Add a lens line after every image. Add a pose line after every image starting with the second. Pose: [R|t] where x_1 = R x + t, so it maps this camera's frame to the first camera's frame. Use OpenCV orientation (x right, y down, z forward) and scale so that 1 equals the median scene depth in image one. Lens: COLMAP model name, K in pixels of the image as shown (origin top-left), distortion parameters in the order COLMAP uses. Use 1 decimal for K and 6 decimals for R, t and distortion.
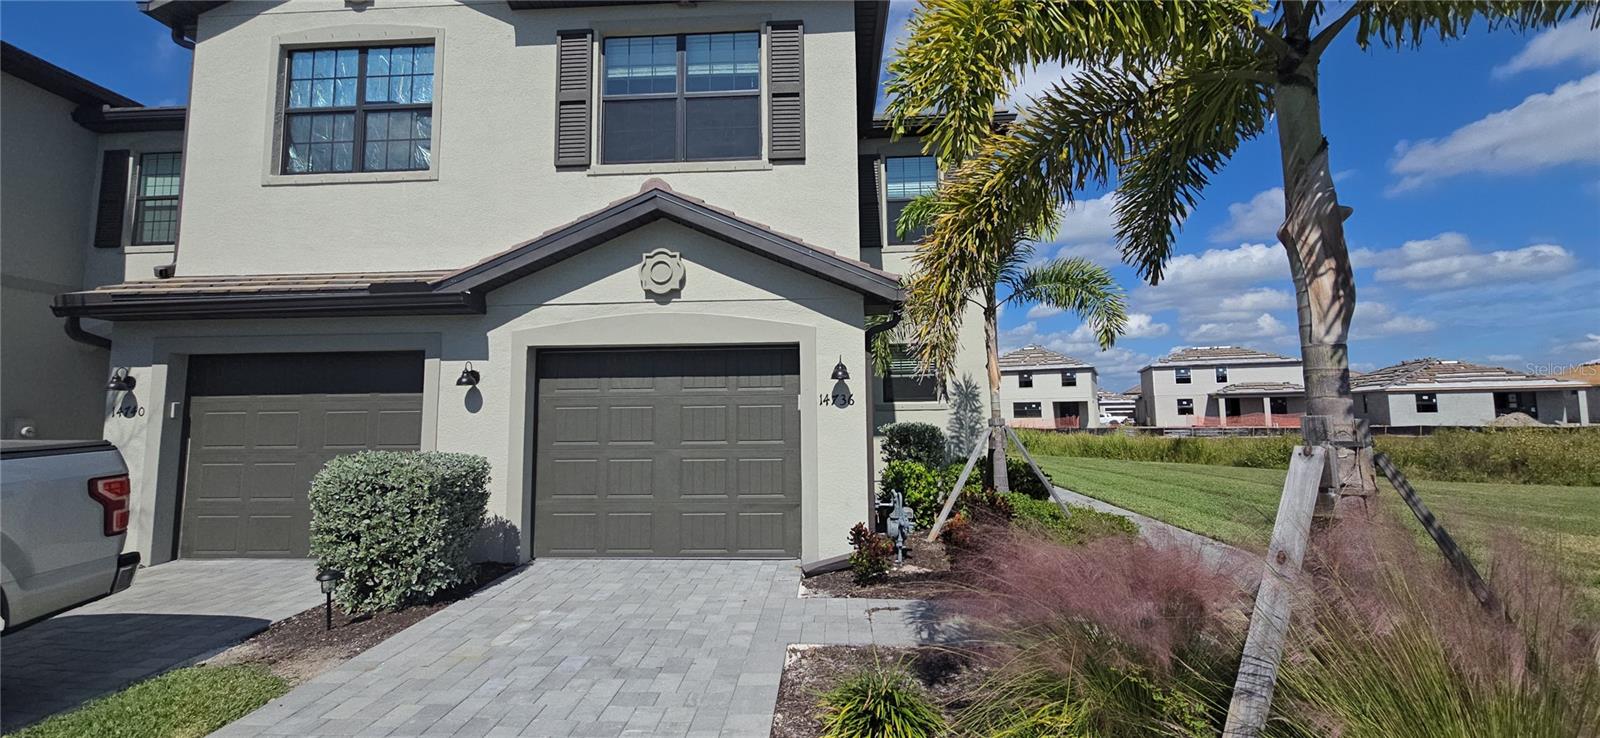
lens RADIAL K [[649.7, 0, 798.5], [0, 649.7, 353.0], [0, 0, 1]] dist [0.013867, -0.010422]
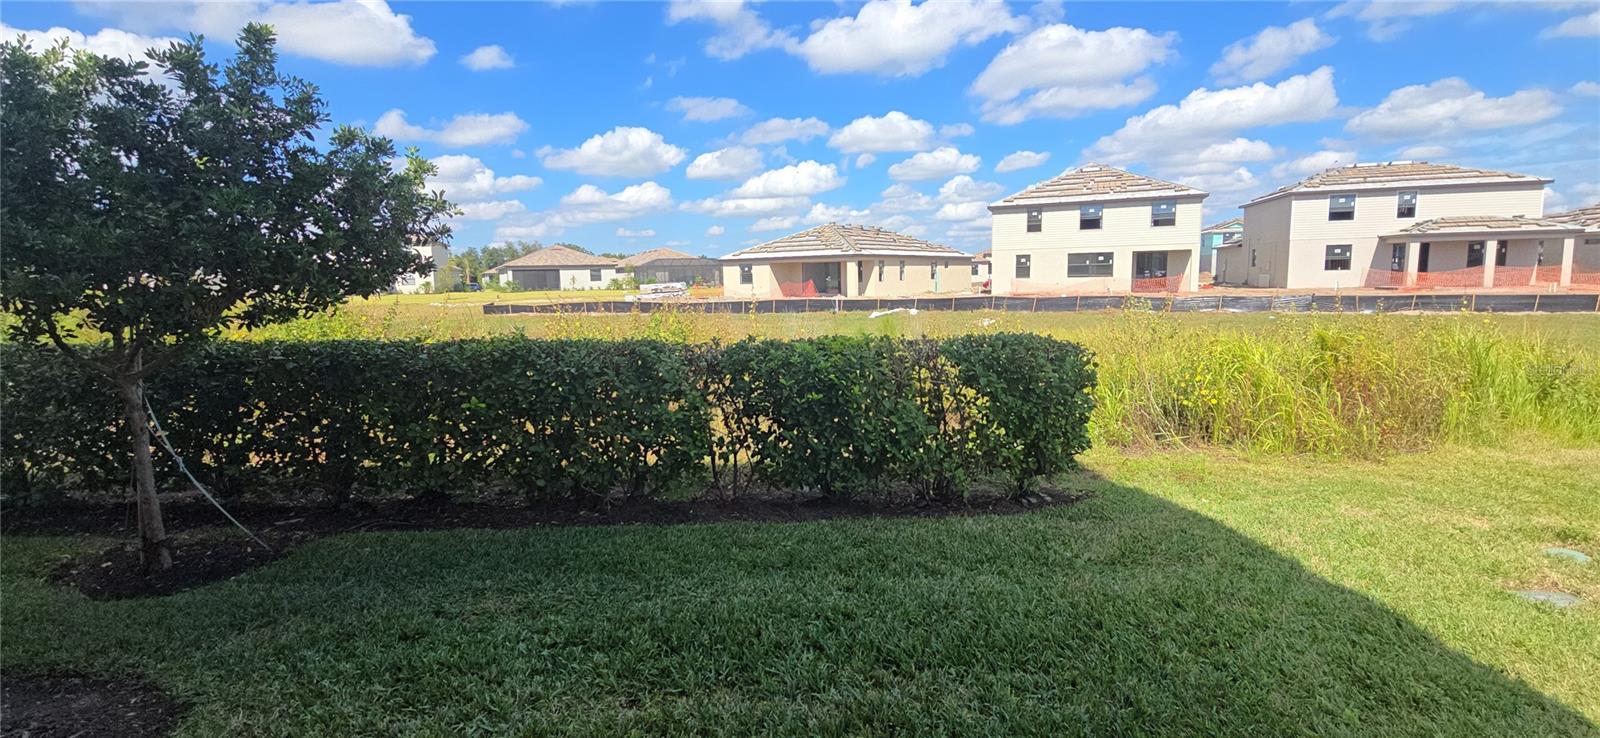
lens RADIAL K [[660.0, 0, 788.5], [0, 660.0, 366.9], [0, 0, 1]] dist [0.000748, 0.000058]
pose [[0.999251, -0.014499, 0.035864, 0.263042], [0.005771, 0.972606, 0.232389, 0.279870], [-0.038251, -0.232008, 0.971961, 3.091187]]
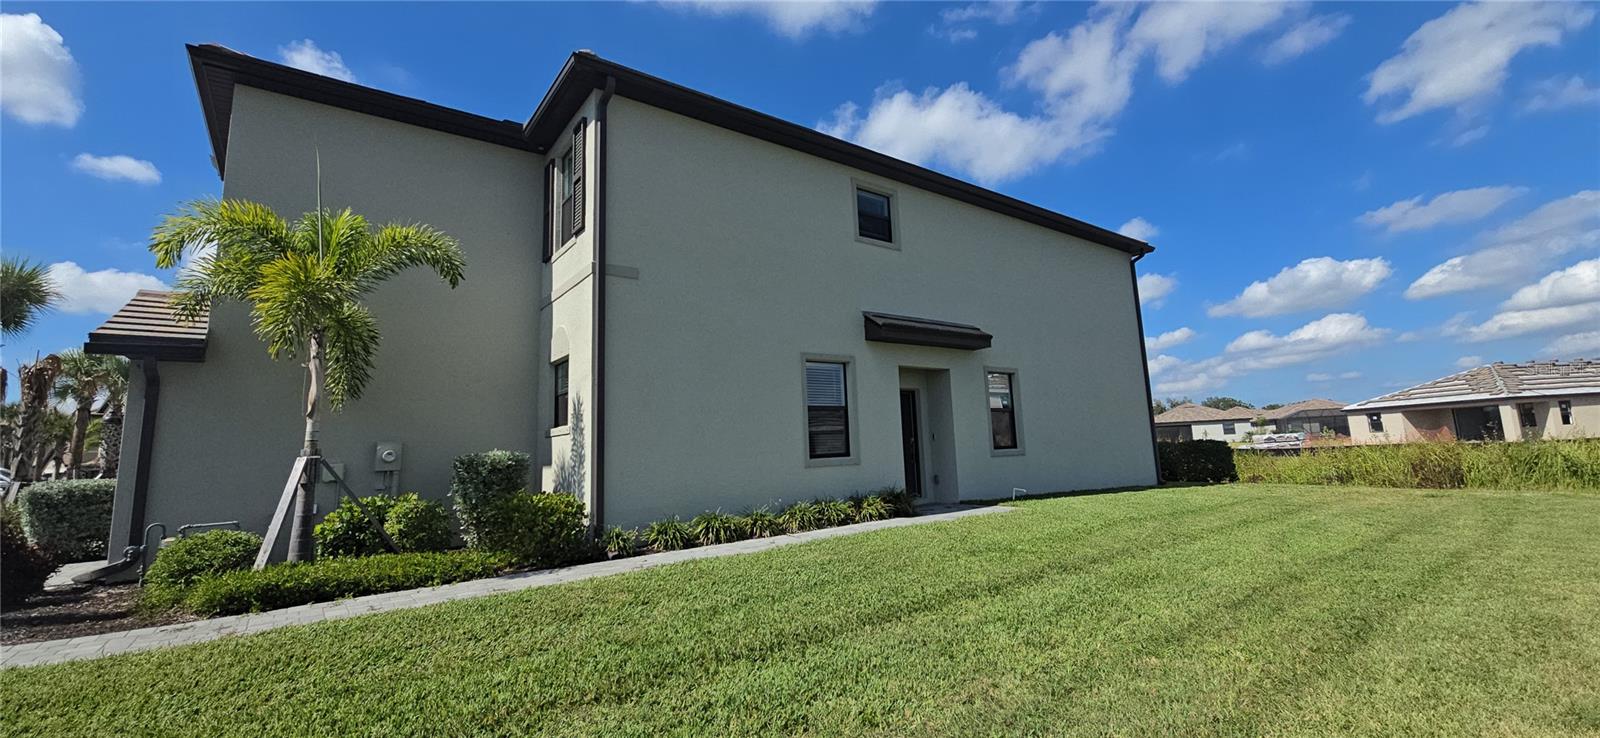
lens RADIAL K [[653.4, 0, 796.4], [0, 653.4, 354.5], [0, 0, 1]] dist [0.013420, -0.010389]
pose [[0.641801, -0.128801, -0.755978, 1.453372], [0.106675, 0.991205, -0.078315, 0.113438], [0.759416, -0.030381, 0.649896, 0.934767]]
